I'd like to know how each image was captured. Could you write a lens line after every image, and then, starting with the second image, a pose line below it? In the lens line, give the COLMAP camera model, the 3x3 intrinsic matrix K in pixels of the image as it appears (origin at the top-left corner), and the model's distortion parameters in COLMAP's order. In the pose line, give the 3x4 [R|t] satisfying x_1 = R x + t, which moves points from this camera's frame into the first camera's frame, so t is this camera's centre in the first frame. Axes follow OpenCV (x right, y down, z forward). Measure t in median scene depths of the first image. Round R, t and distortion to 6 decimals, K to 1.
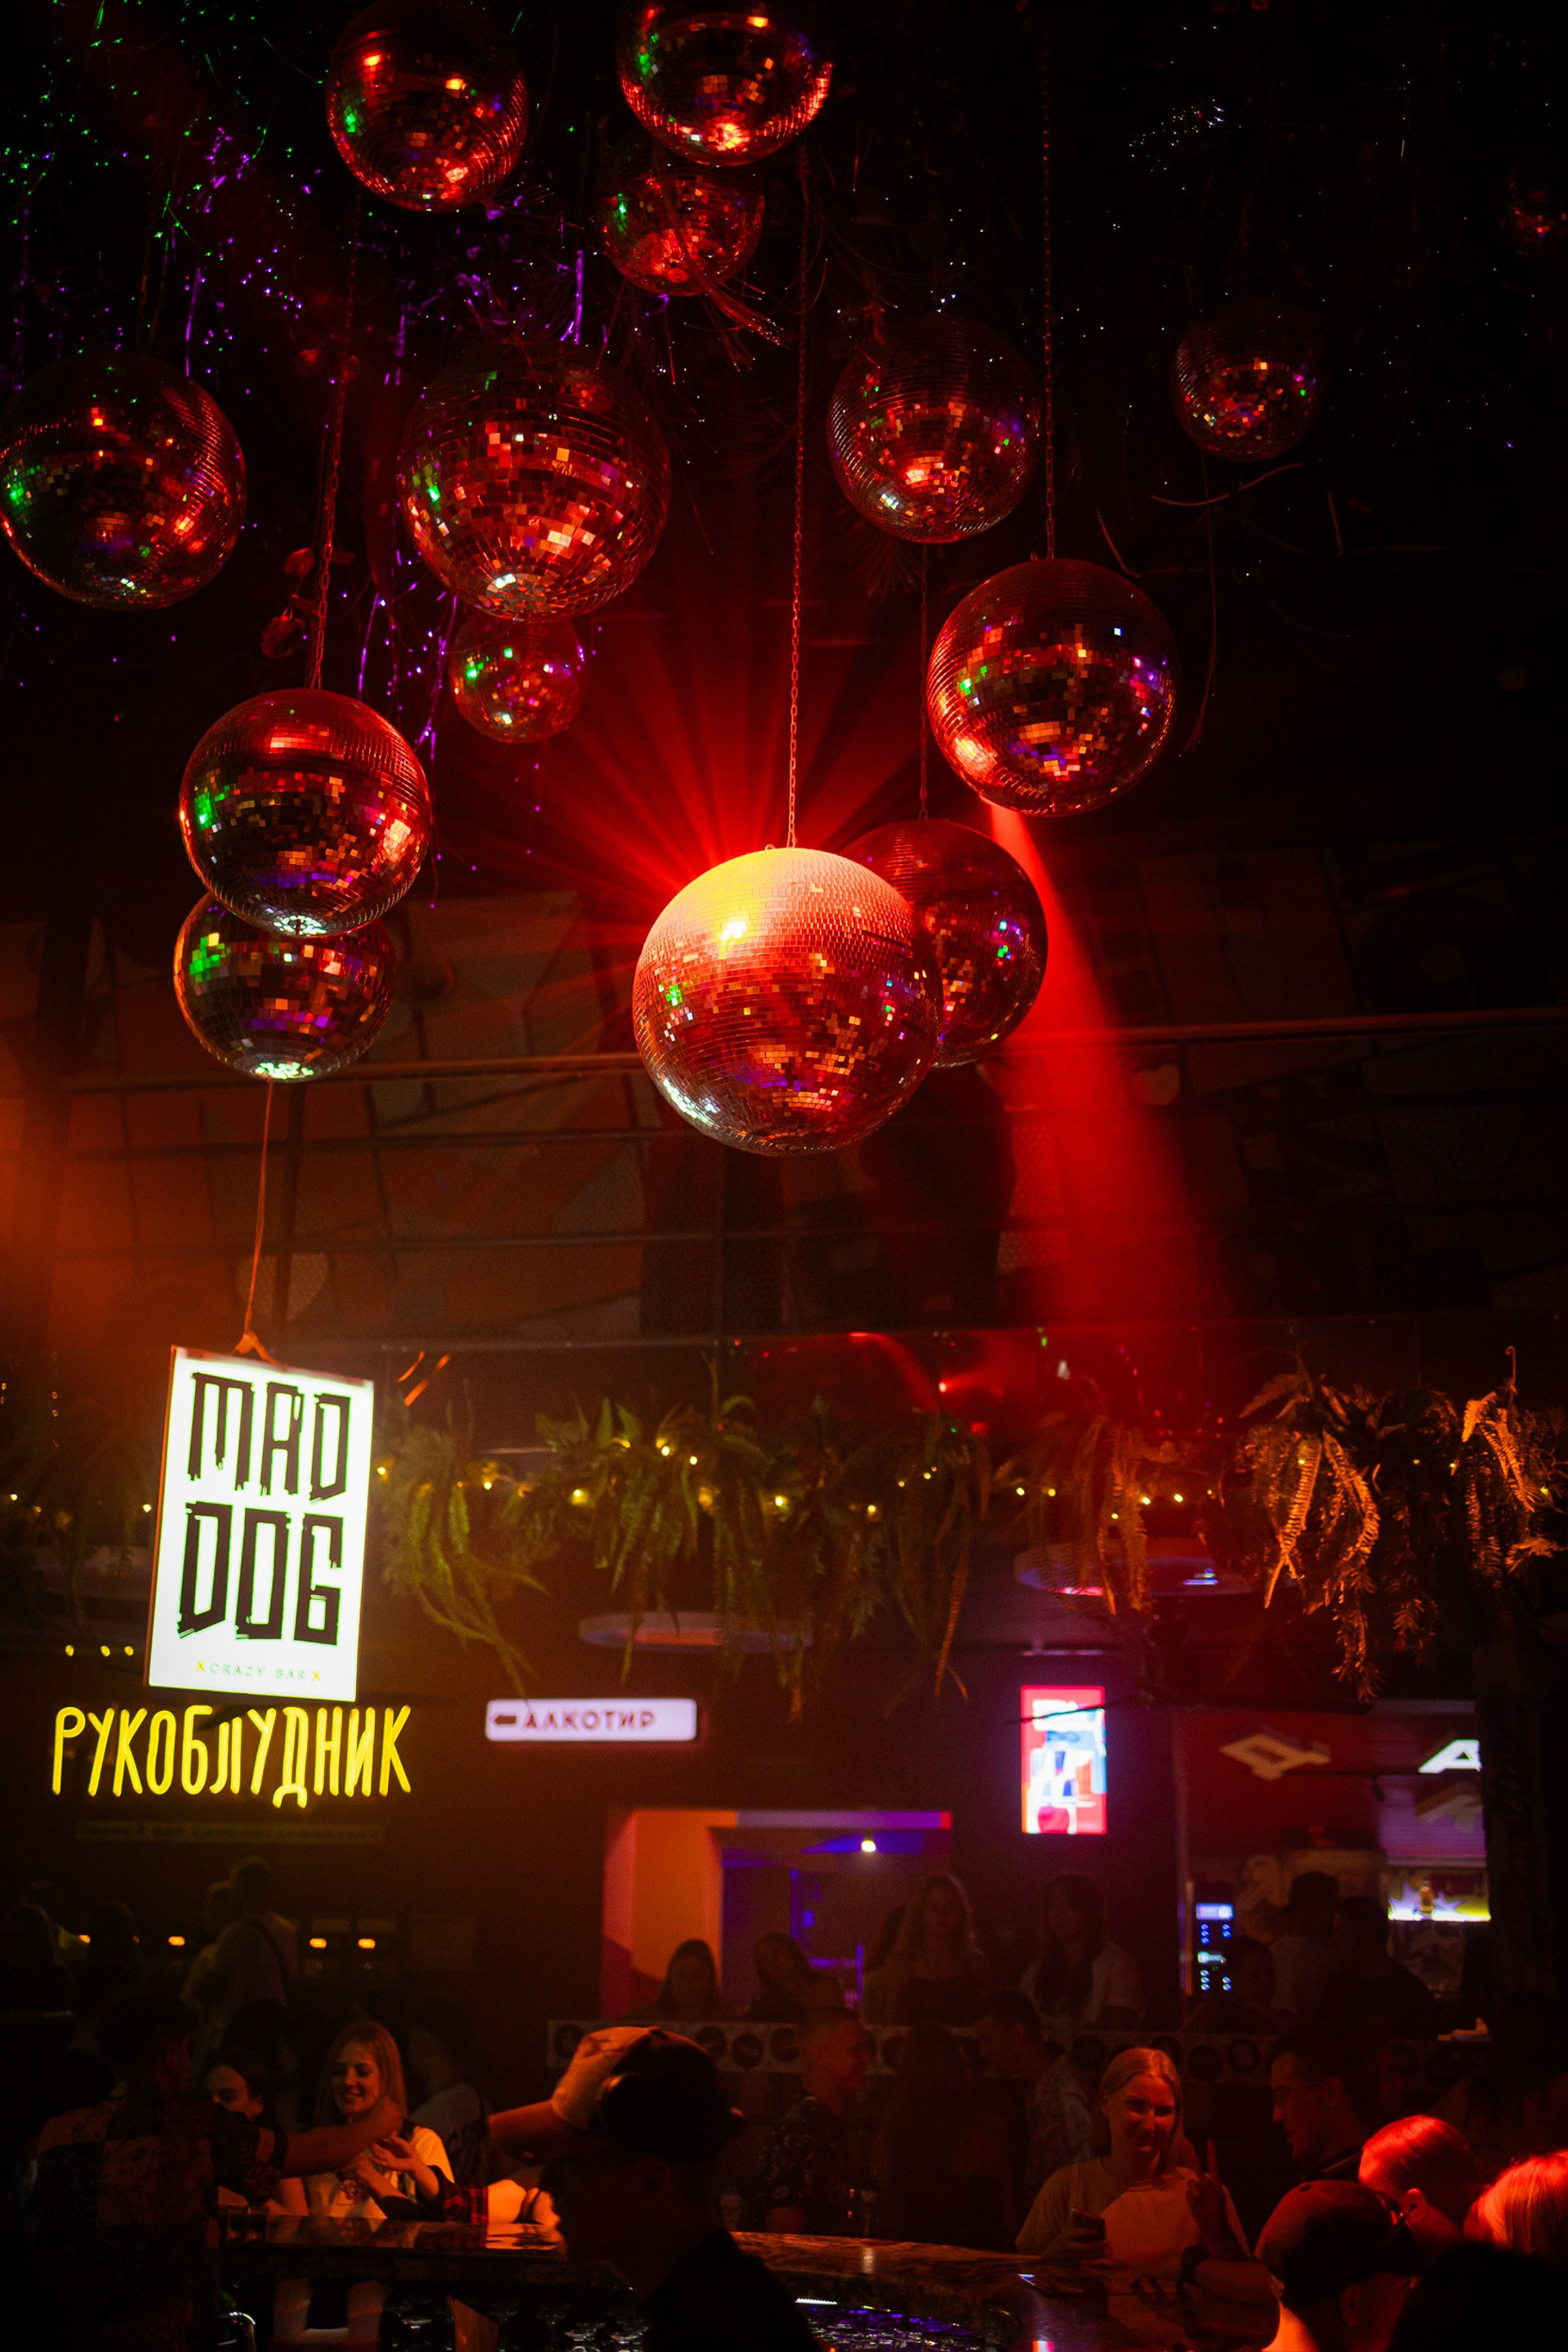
lens RADIAL K [[2391.1, 0, 796.2], [0, 2391.1, 1134.3], [0, 0, 1]] dist [0.017962, 0.011616]
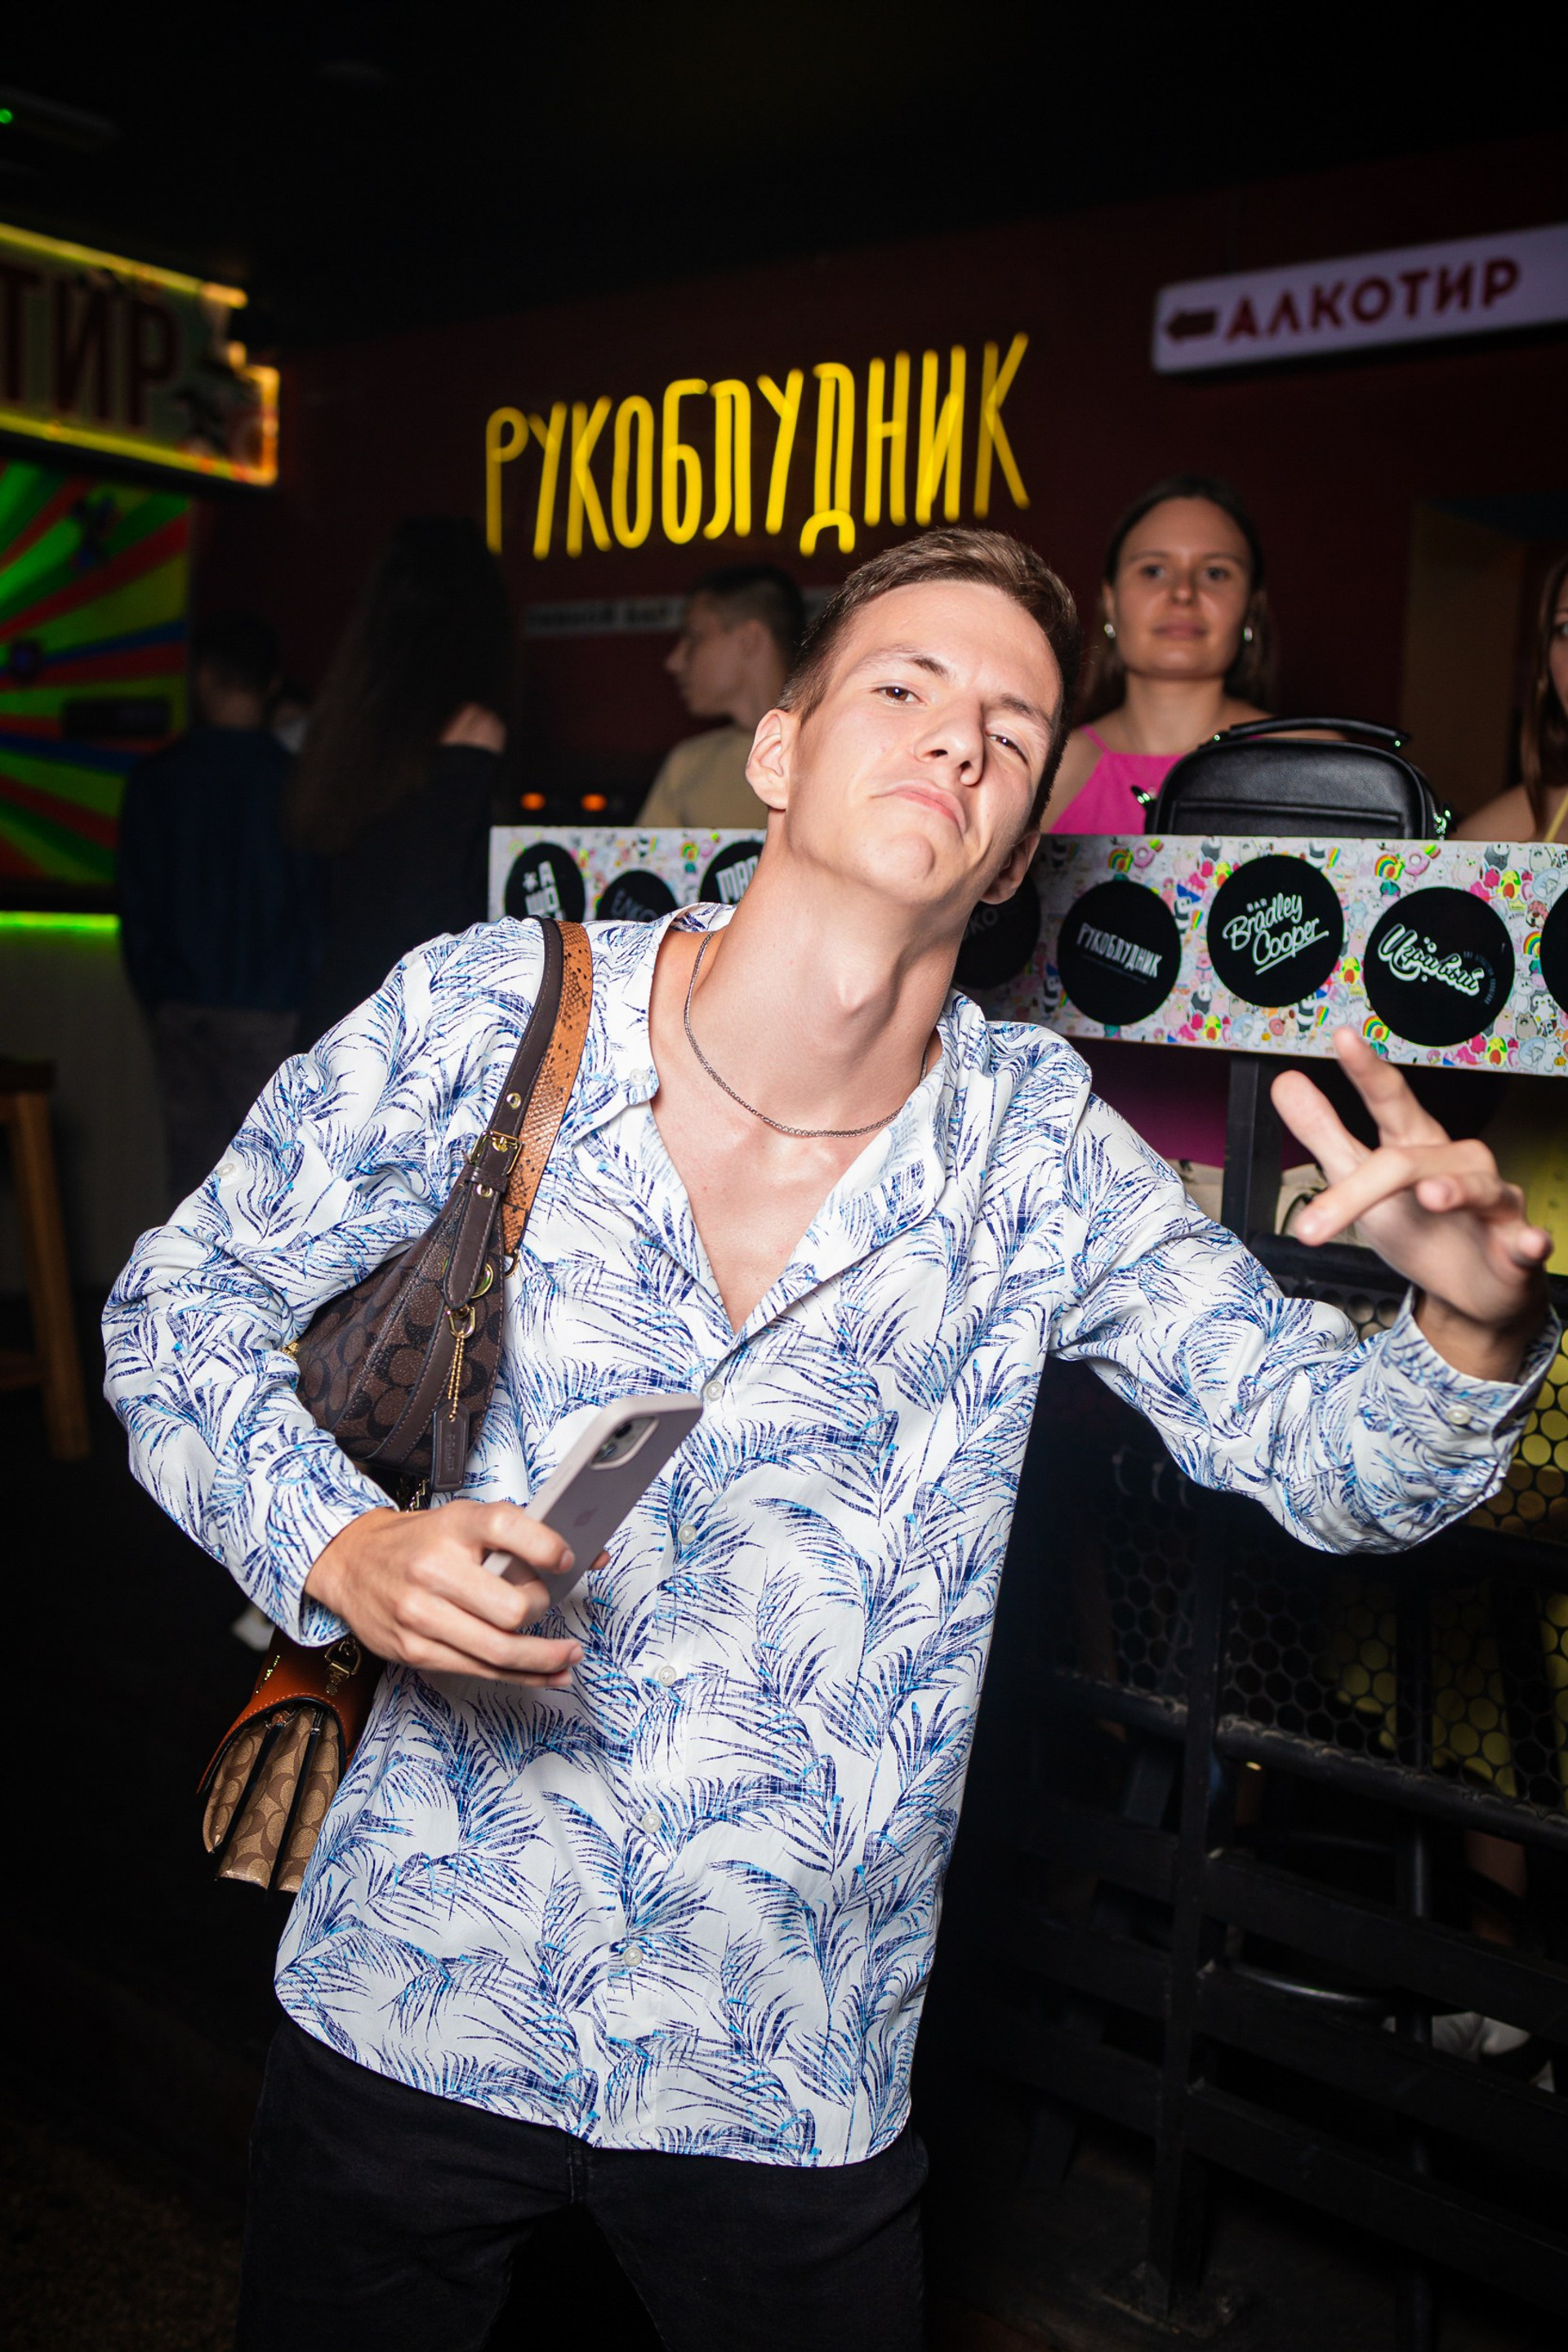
lens RADIAL K [[2391.1, 0, 796.2], [0, 2391.1, 1134.3], [0, 0, 1]] dist [0.017962, 0.011616]
pose [[0.872886, 0.064346, -0.483663, 0.051587], [0.131329, 0.923701, 0.359902, 0.256367], [0.469918, -0.377672, 0.797835, 0.655021]]
